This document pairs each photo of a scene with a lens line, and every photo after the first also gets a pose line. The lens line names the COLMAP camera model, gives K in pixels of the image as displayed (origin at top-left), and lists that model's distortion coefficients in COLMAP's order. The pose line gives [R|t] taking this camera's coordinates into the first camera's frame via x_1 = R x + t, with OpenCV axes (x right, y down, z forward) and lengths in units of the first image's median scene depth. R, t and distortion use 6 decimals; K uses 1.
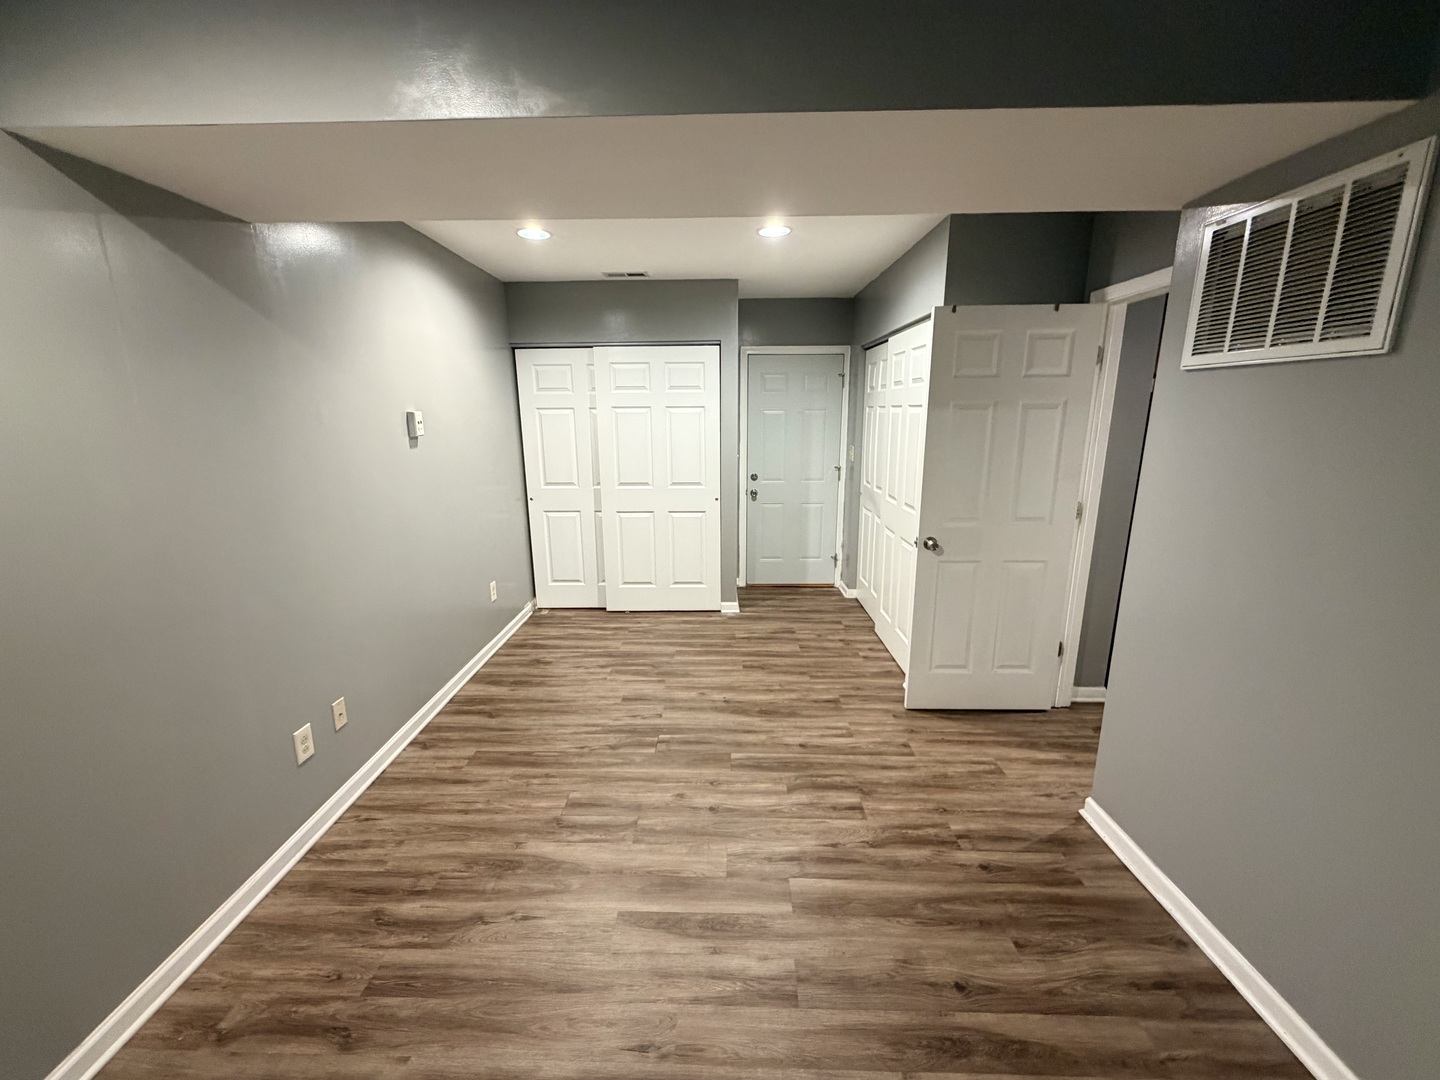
lens RADIAL K [[573.4, 0, 715.0], [0, 573.4, 539.9], [0, 0, 1]] dist [0.000625, -0.000175]
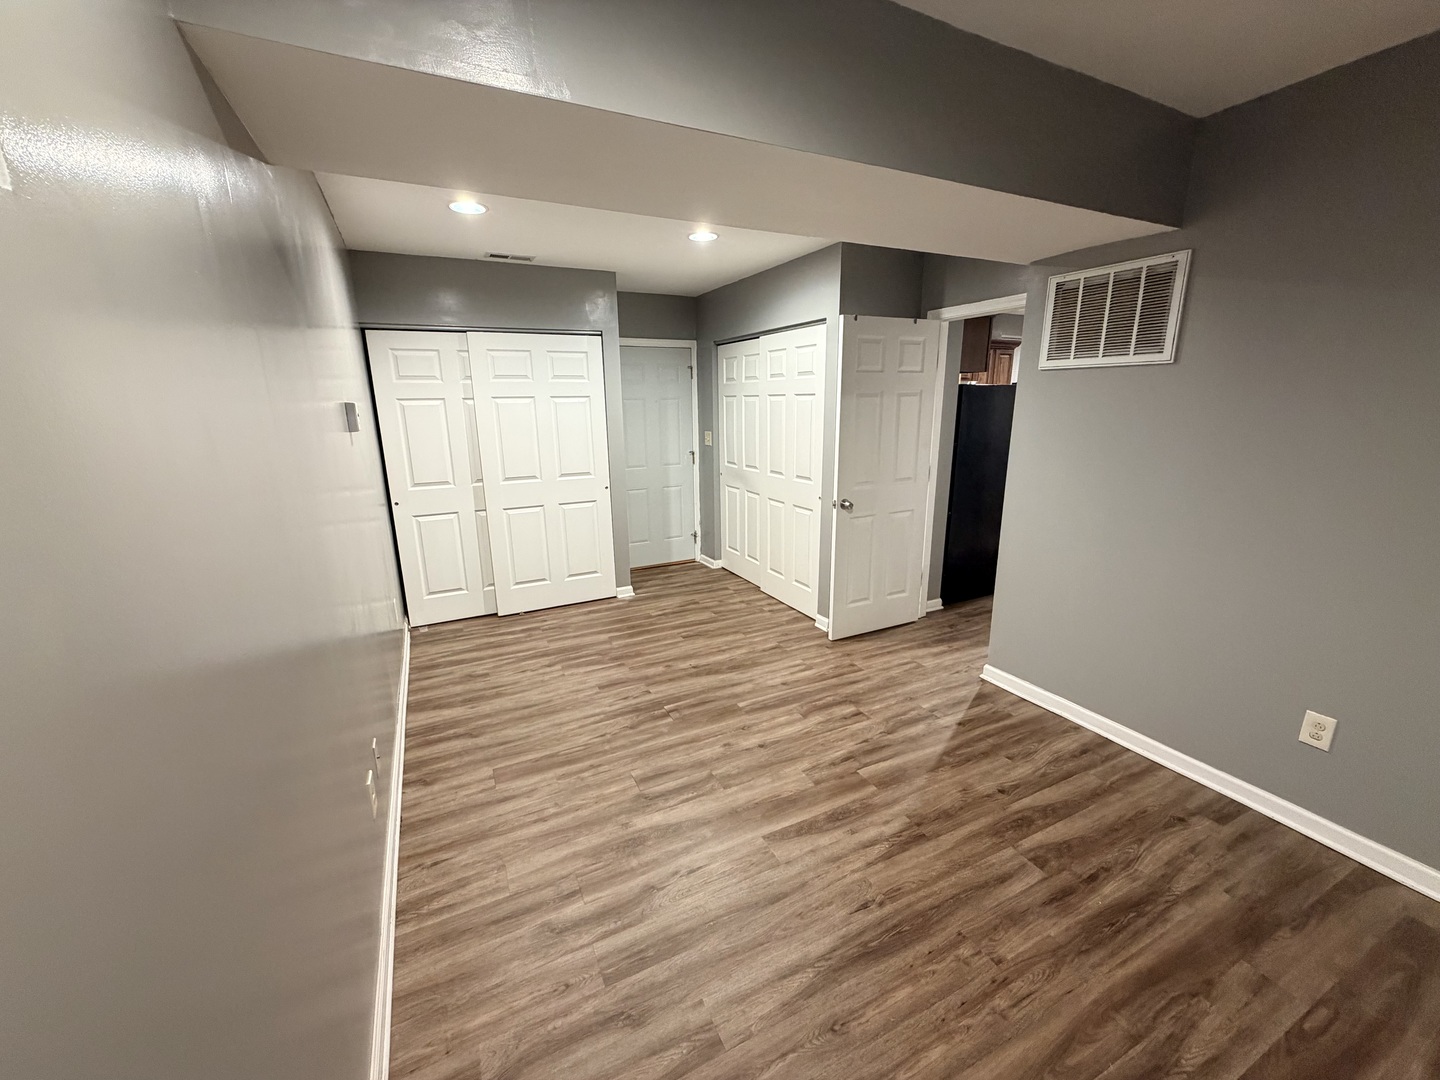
lens RADIAL K [[573.4, 0, 715.0], [0, 573.4, 539.9], [0, 0, 1]] dist [0.000625, -0.000175]
pose [[0.886614, -0.115592, 0.447833, -0.486903], [0.109471, 0.993200, 0.039629, 0.003242], [-0.449368, 0.013889, 0.893239, 0.008422]]
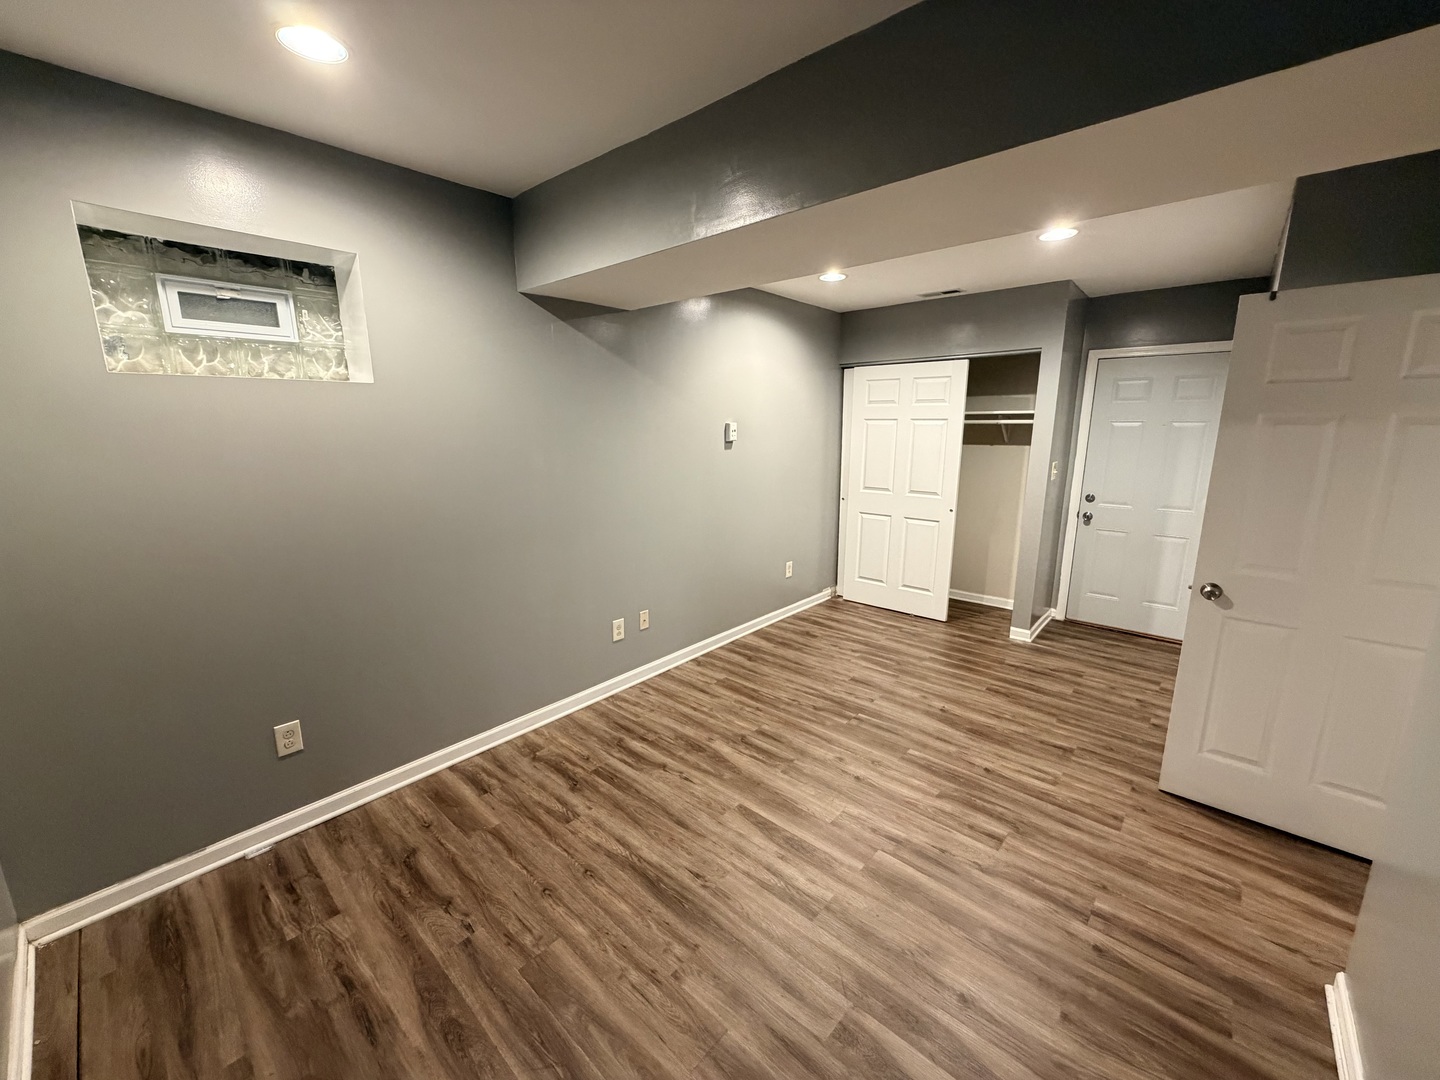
lens RADIAL K [[573.4, 0, 715.0], [0, 573.4, 539.9], [0, 0, 1]] dist [0.000625, -0.000175]
pose [[0.758109, 0.136020, -0.637784, 0.382720], [-0.145379, 0.988644, 0.038041, 0.005854], [0.635716, 0.063881, 0.769275, -0.060866]]
